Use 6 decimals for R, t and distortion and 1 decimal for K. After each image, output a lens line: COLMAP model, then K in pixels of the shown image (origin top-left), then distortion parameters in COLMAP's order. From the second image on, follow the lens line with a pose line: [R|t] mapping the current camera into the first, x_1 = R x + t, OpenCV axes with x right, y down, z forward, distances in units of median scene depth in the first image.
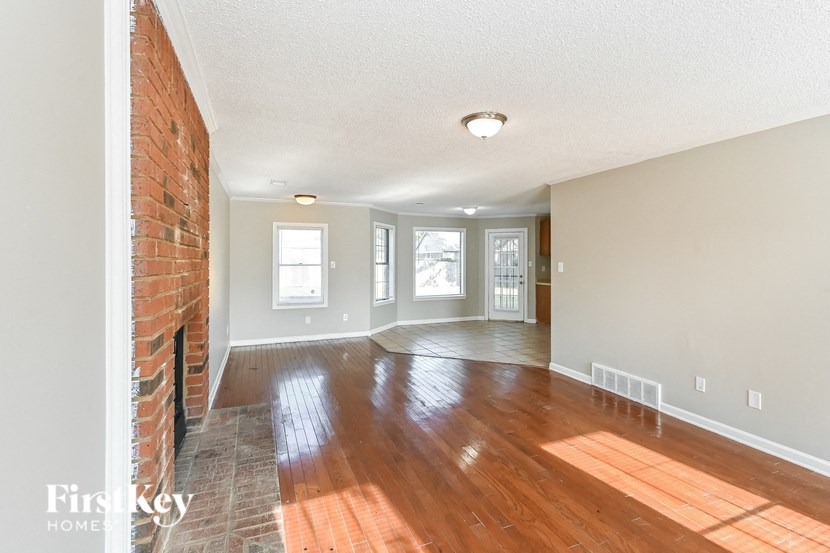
lens RADIAL K [[386.6, 0, 418.4], [0, 386.6, 257.9], [0, 0, 1]] dist [-0.000015, 0.000001]
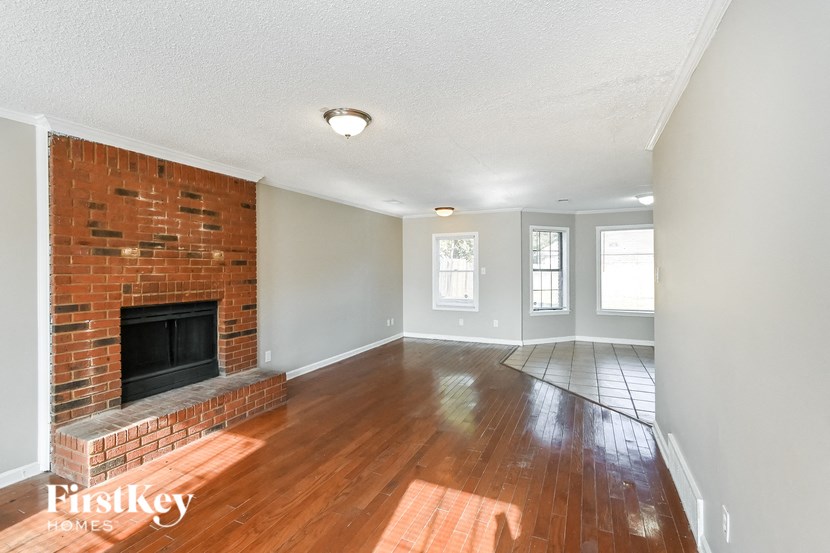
lens RADIAL K [[368.9, 0, 418.0], [0, 368.9, 269.0], [0, 0, 1]] dist [0.000239, -0.000087]
pose [[0.685453, -0.002270, -0.728114, 0.346853], [0.008958, 0.999946, 0.005315, 0.004851], [0.728062, -0.010166, 0.685436, 0.184331]]
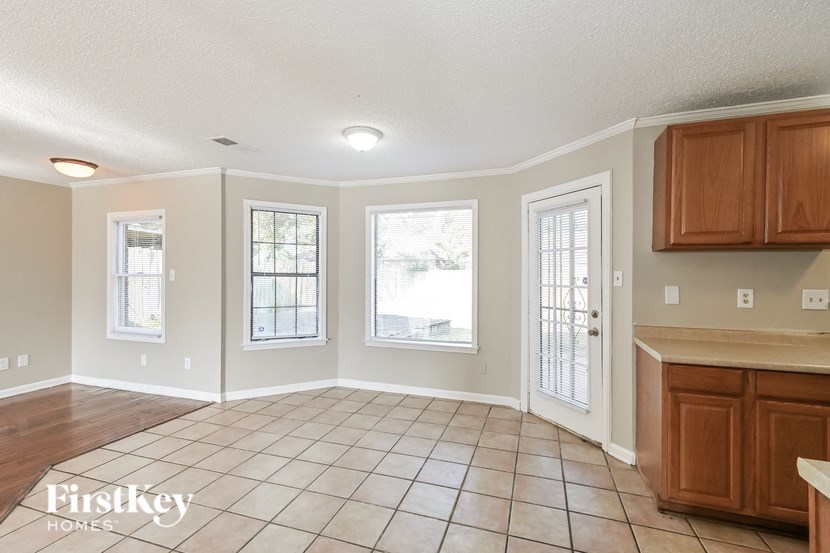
lens RADIAL K [[368.9, 0, 418.0], [0, 368.9, 269.0], [0, 0, 1]] dist [0.000239, -0.000087]
pose [[0.759007, -0.003806, -0.651071, 0.422811], [0.000609, 0.999987, -0.005135, 0.010107], [0.651082, 0.003501, 0.758999, 0.748021]]
